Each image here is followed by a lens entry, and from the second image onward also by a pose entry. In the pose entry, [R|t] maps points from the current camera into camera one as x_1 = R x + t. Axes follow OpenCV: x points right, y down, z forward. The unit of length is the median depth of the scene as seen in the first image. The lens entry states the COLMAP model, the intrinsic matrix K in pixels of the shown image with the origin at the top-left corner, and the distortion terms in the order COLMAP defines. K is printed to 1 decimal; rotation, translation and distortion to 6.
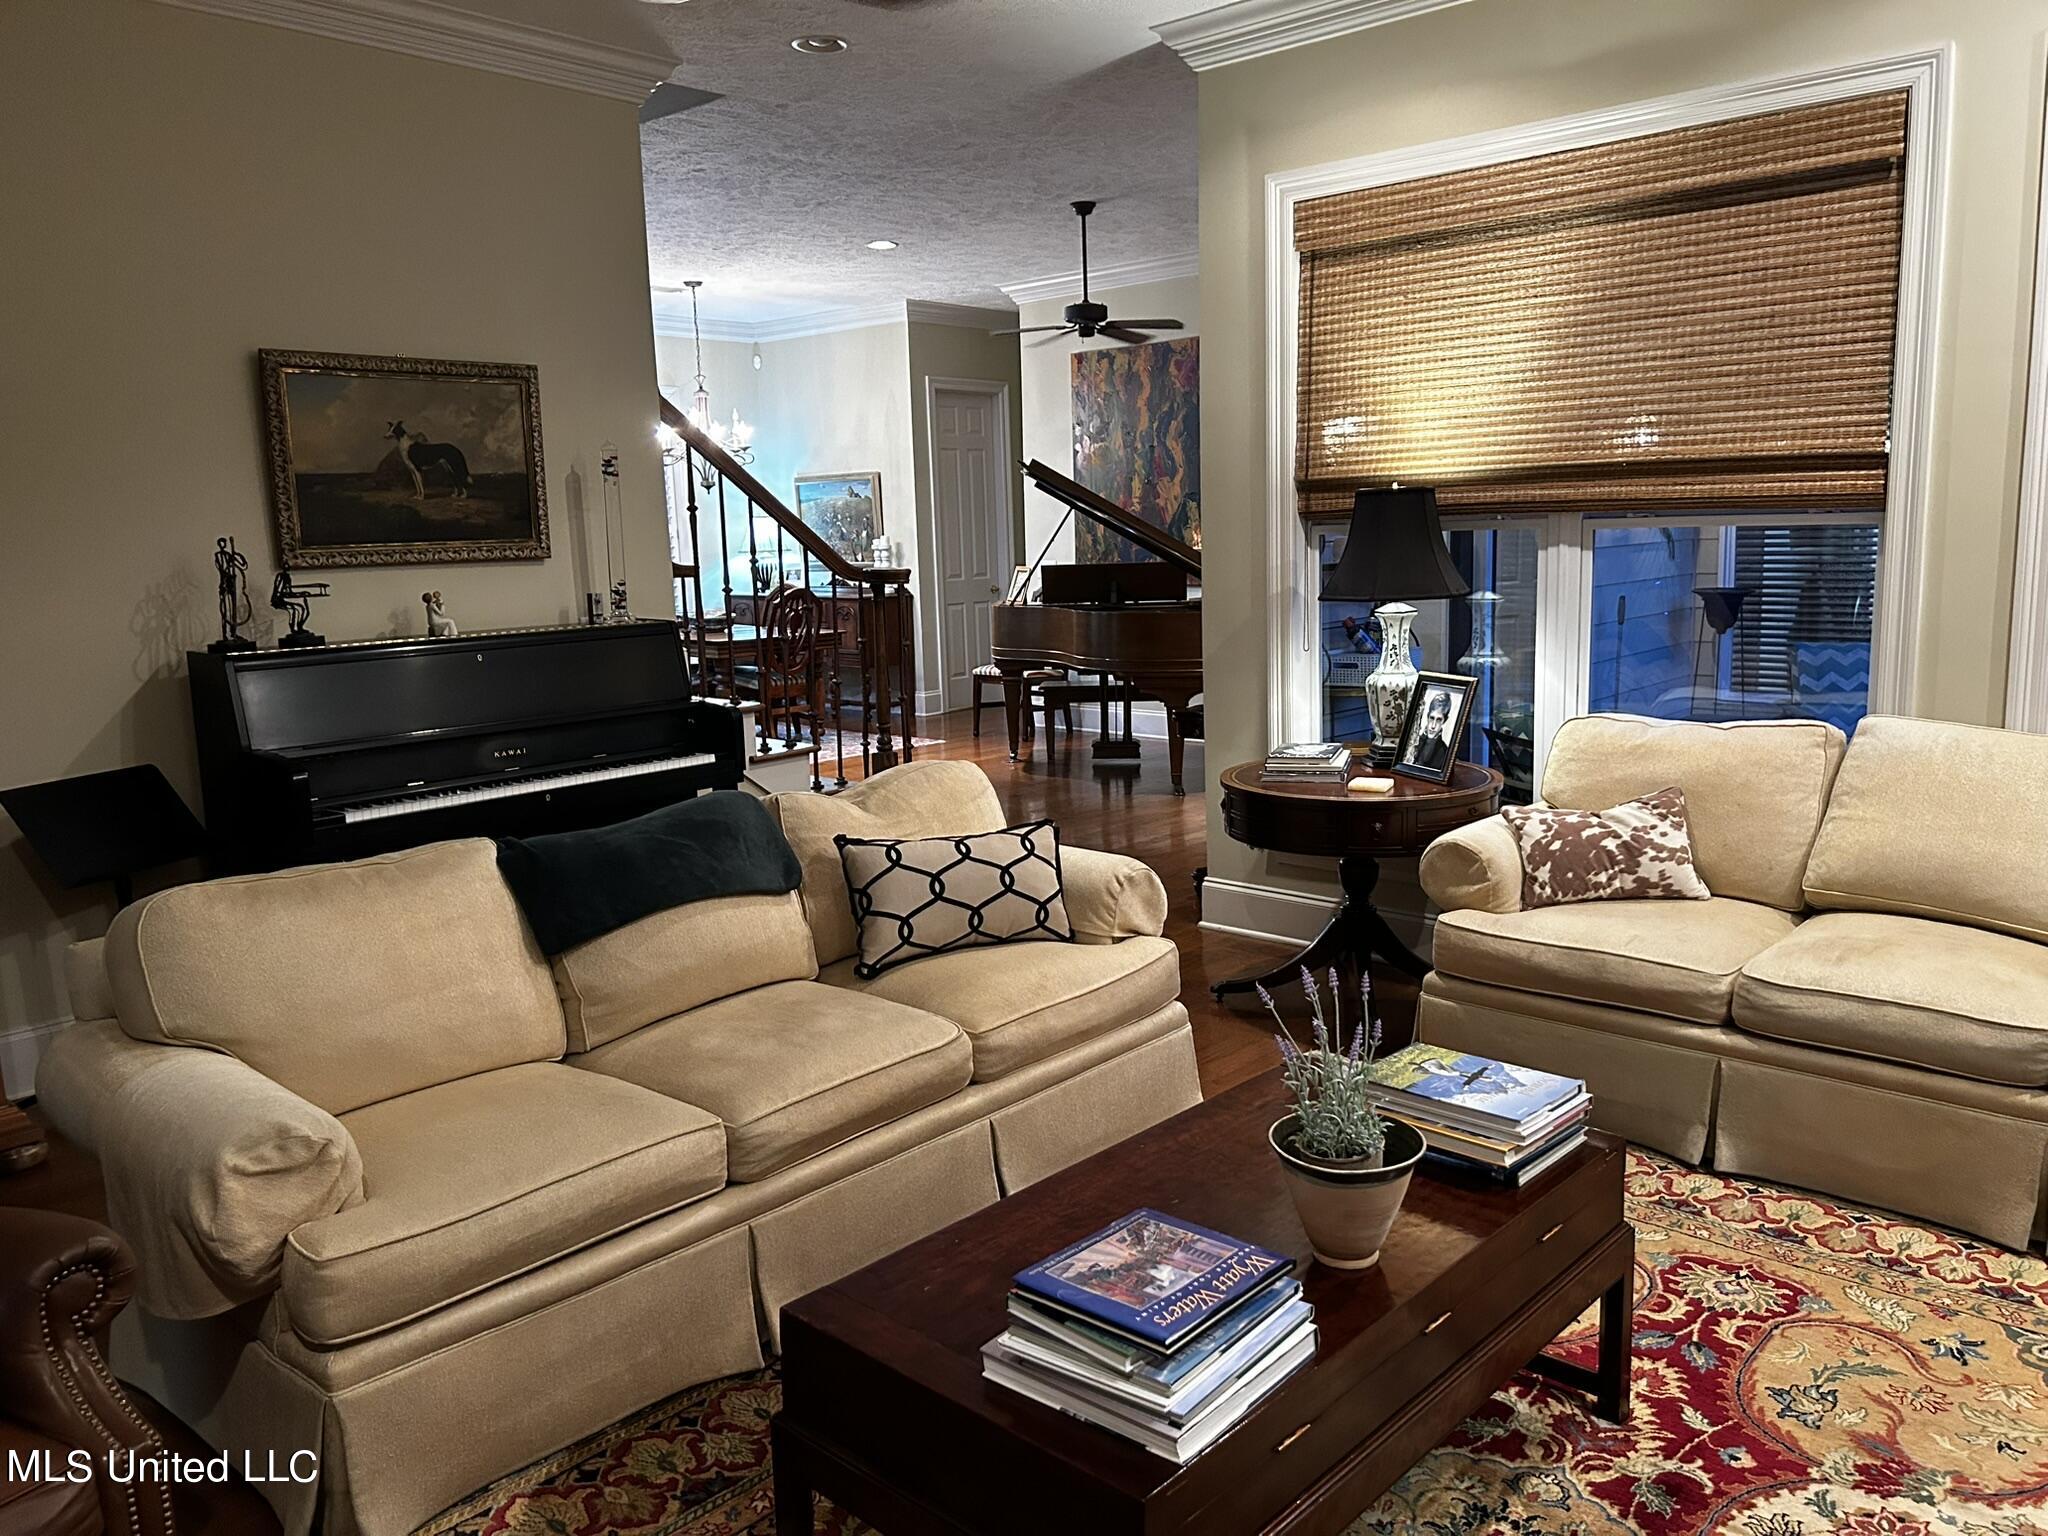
lens RADIAL K [[1550.8, 0, 1028.0], [0, 1550.8, 762.3], [0, 0, 1]] dist [0.040021, -0.009754]
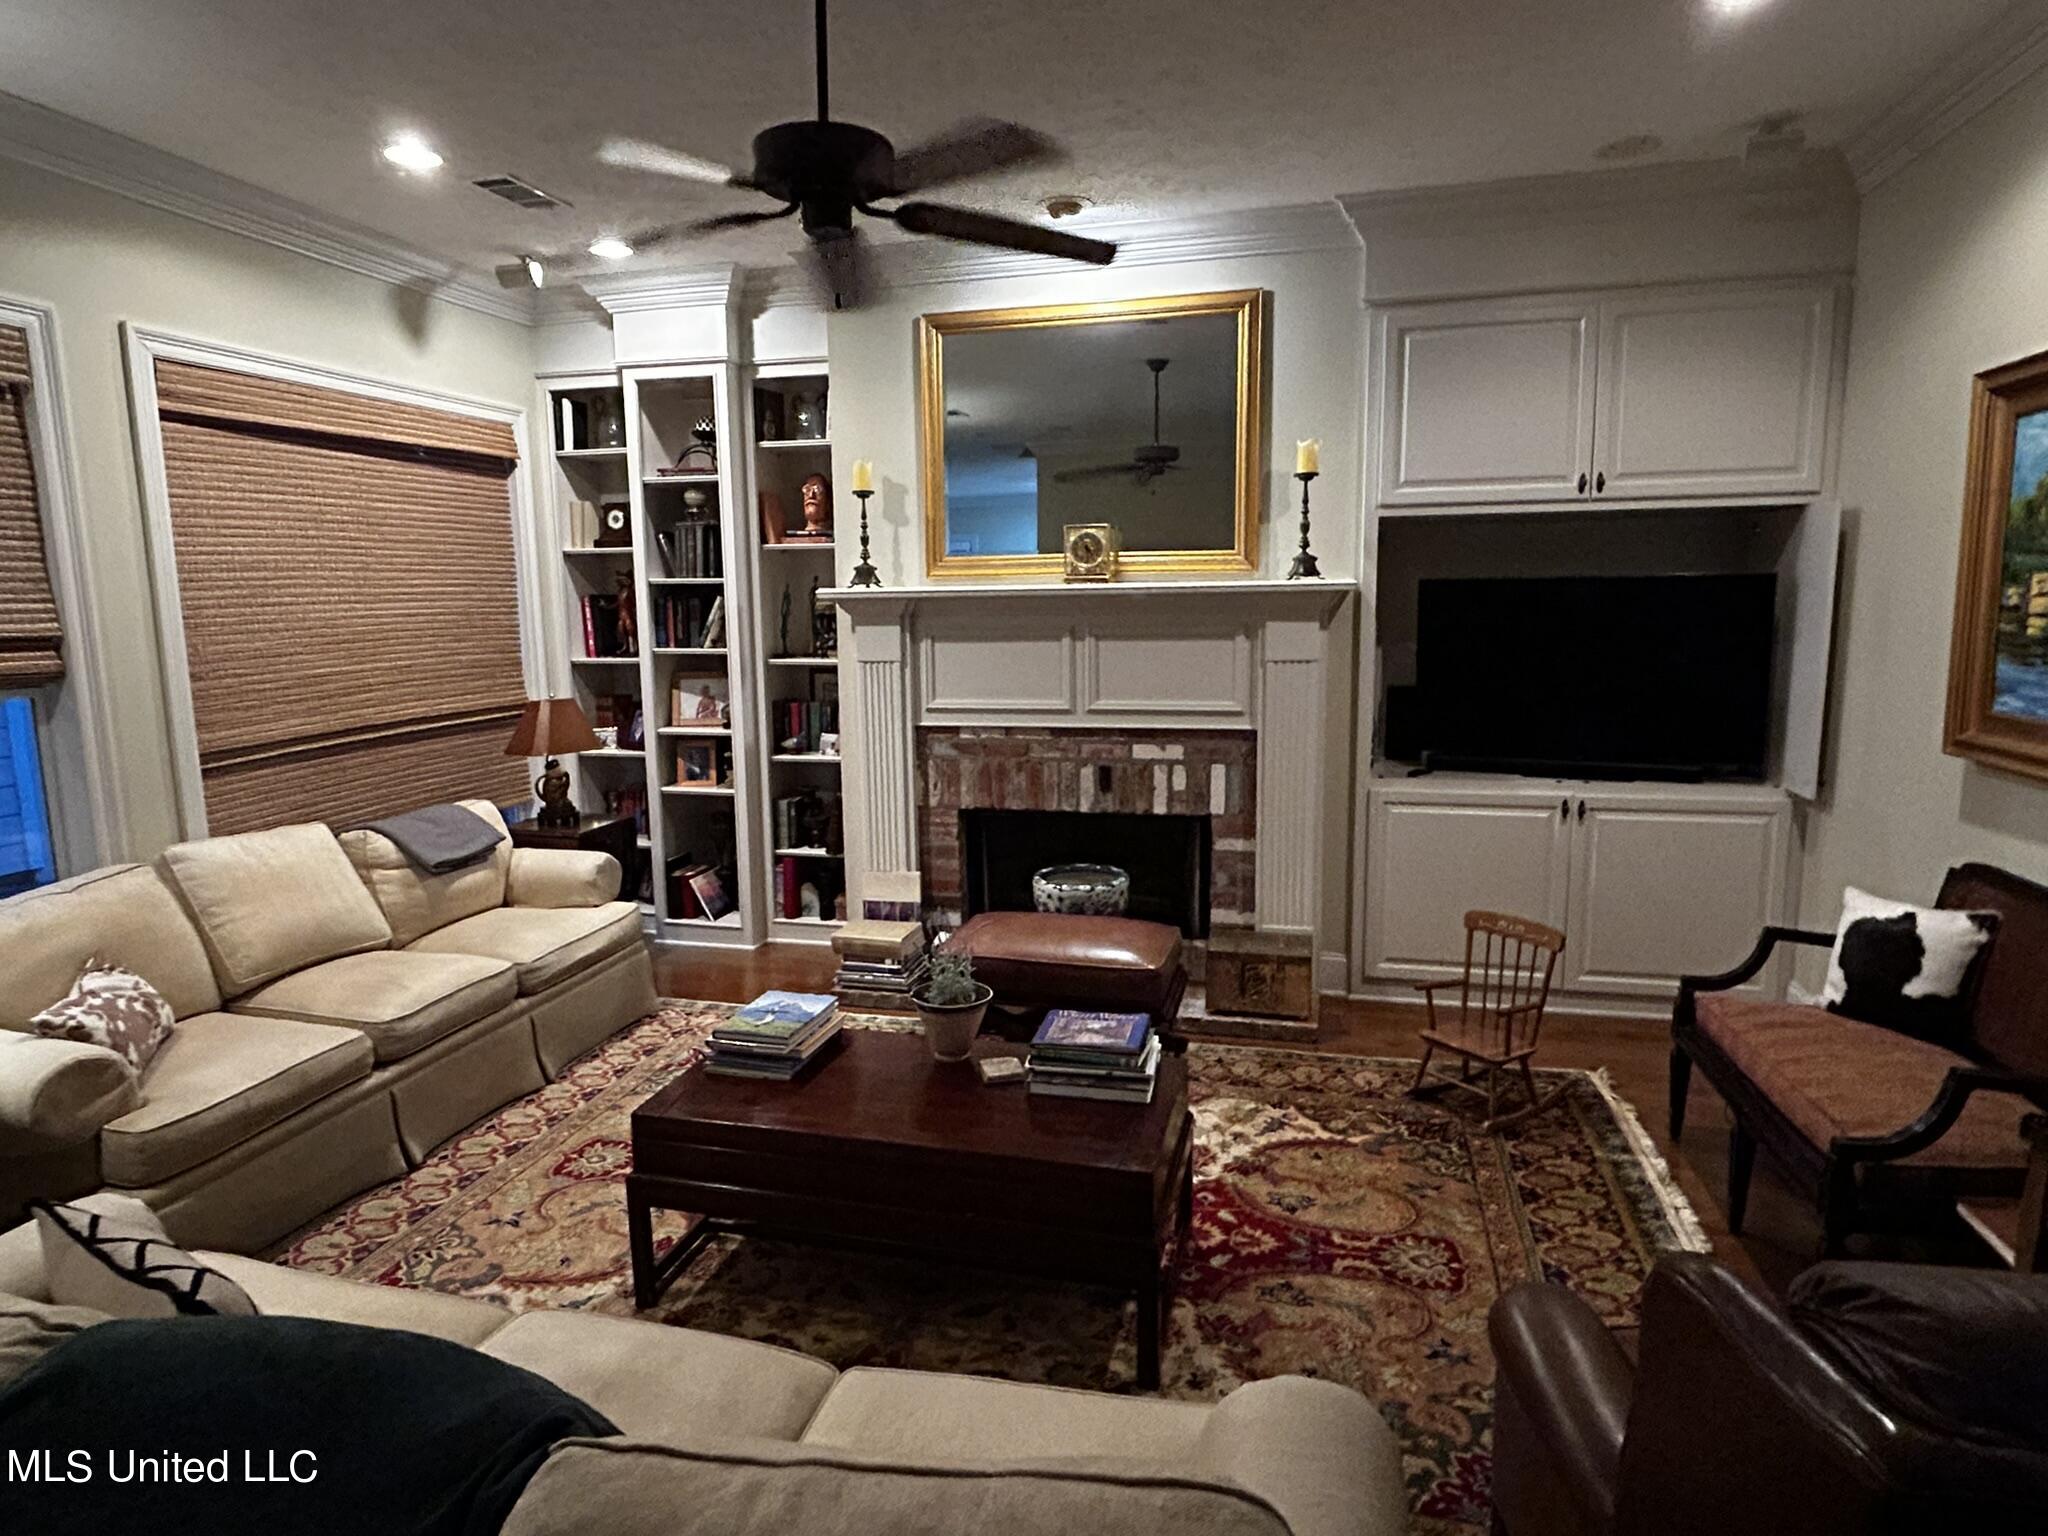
lens RADIAL K [[1157.4, 0, 1033.0], [0, 1157.4, 763.8], [0, 0, 1]] dist [0.002230, 0.000223]
pose [[-0.469848, -0.094841, 0.877638, -0.480645], [0.165894, 0.967011, 0.193311, -0.130989], [-0.867019, 0.236421, -0.438615, 0.664645]]
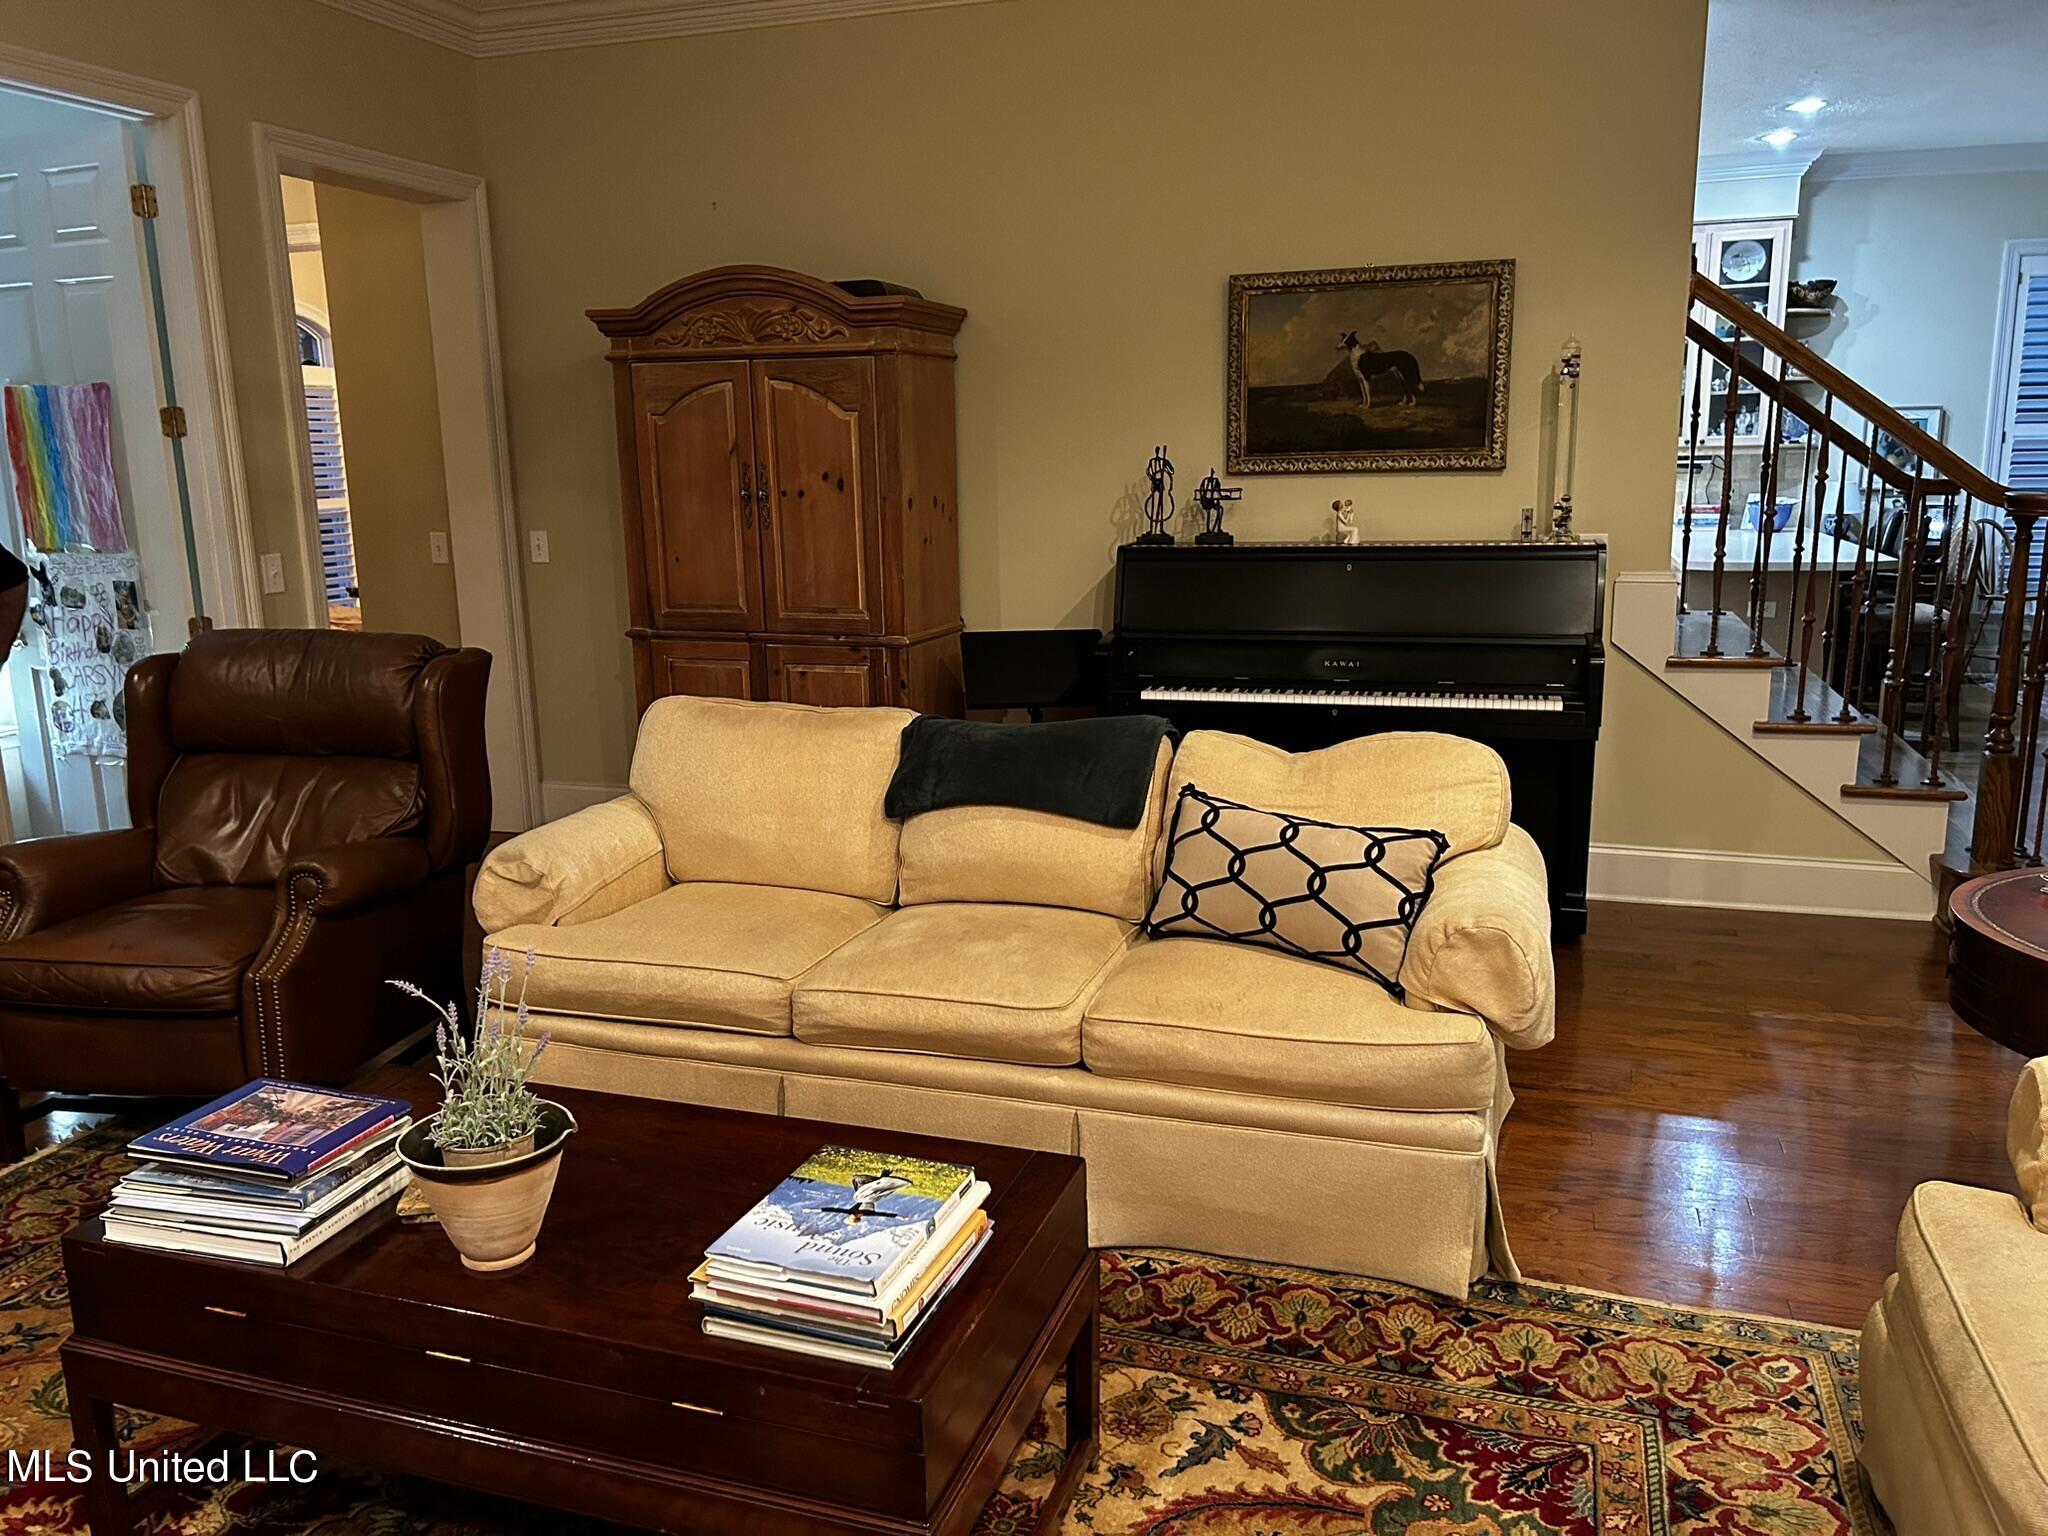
lens RADIAL K [[1550.8, 0, 1021.2], [0, 1550.8, 770.6], [0, 0, 1]] dist [0.040021, -0.009754]
pose [[0.399547, 0.203282, -0.893890, 0.505637], [-0.137158, 0.977383, 0.160964, -0.073034], [0.906394, 0.058292, 0.418392, 0.400787]]
